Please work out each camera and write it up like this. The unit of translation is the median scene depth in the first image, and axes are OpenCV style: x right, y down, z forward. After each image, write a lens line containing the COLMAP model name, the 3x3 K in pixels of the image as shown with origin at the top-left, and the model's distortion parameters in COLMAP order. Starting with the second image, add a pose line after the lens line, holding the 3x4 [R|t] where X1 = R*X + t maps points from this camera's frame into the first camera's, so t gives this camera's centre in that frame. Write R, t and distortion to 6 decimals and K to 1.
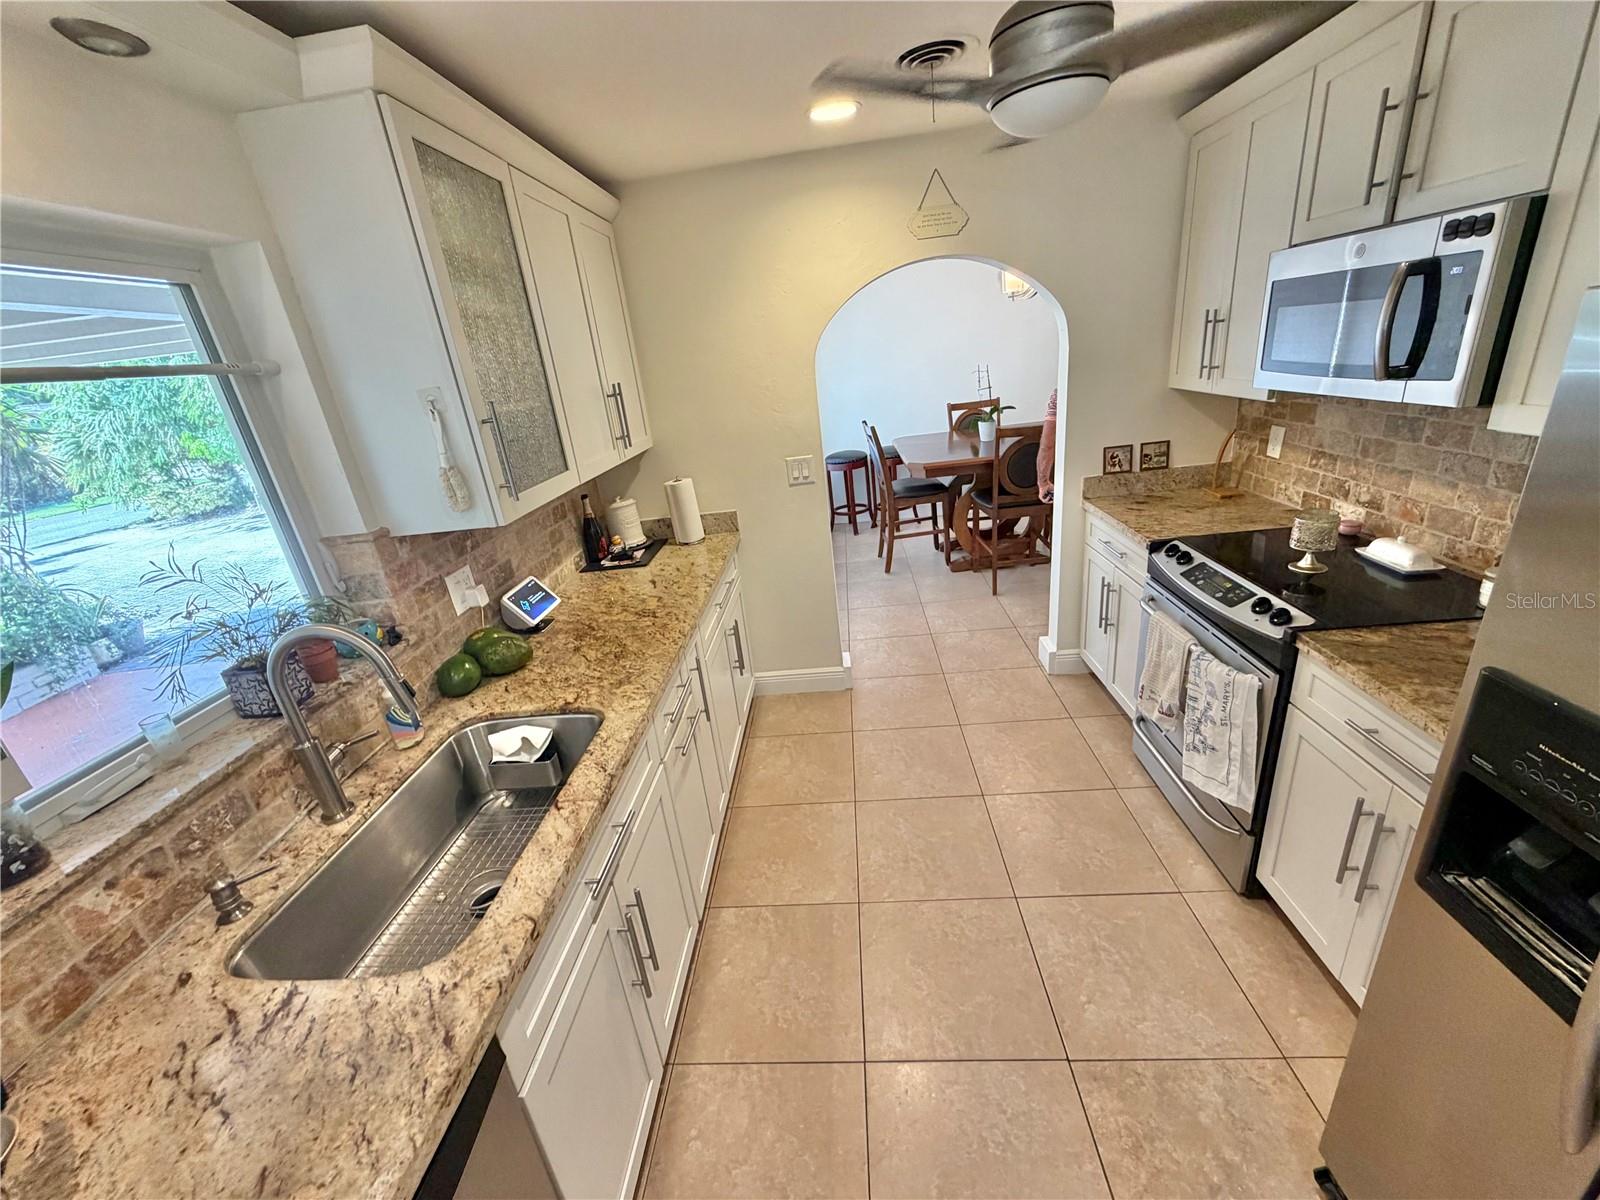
lens RADIAL K [[635.9, 0, 795.5], [0, 635.9, 599.7], [0, 0, 1]] dist [0.001148, 0.000036]
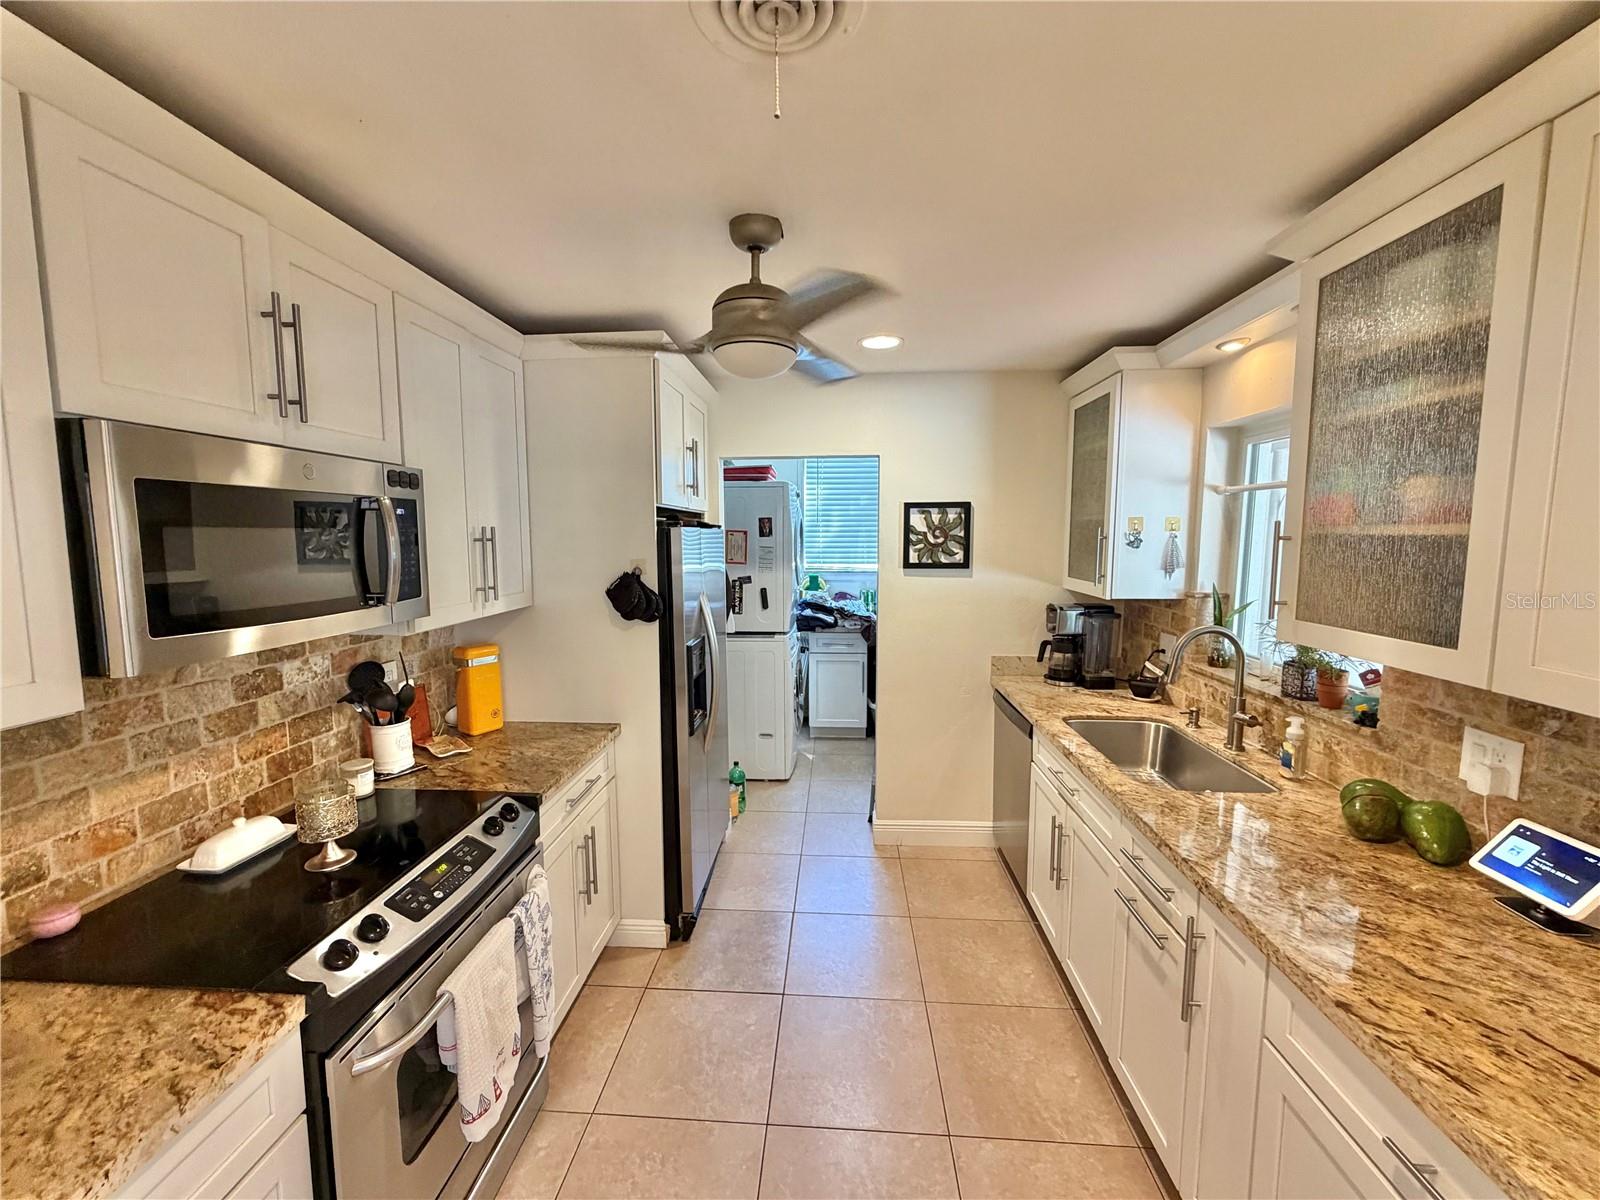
lens RADIAL K [[635.9, 0, 795.5], [0, 635.9, 599.7], [0, 0, 1]] dist [0.001148, 0.000036]
pose [[-0.993383, 0.113280, 0.018911, 0.230621], [0.109343, 0.882500, 0.457426, -0.613521], [0.035128, 0.456467, -0.889047, 1.584071]]
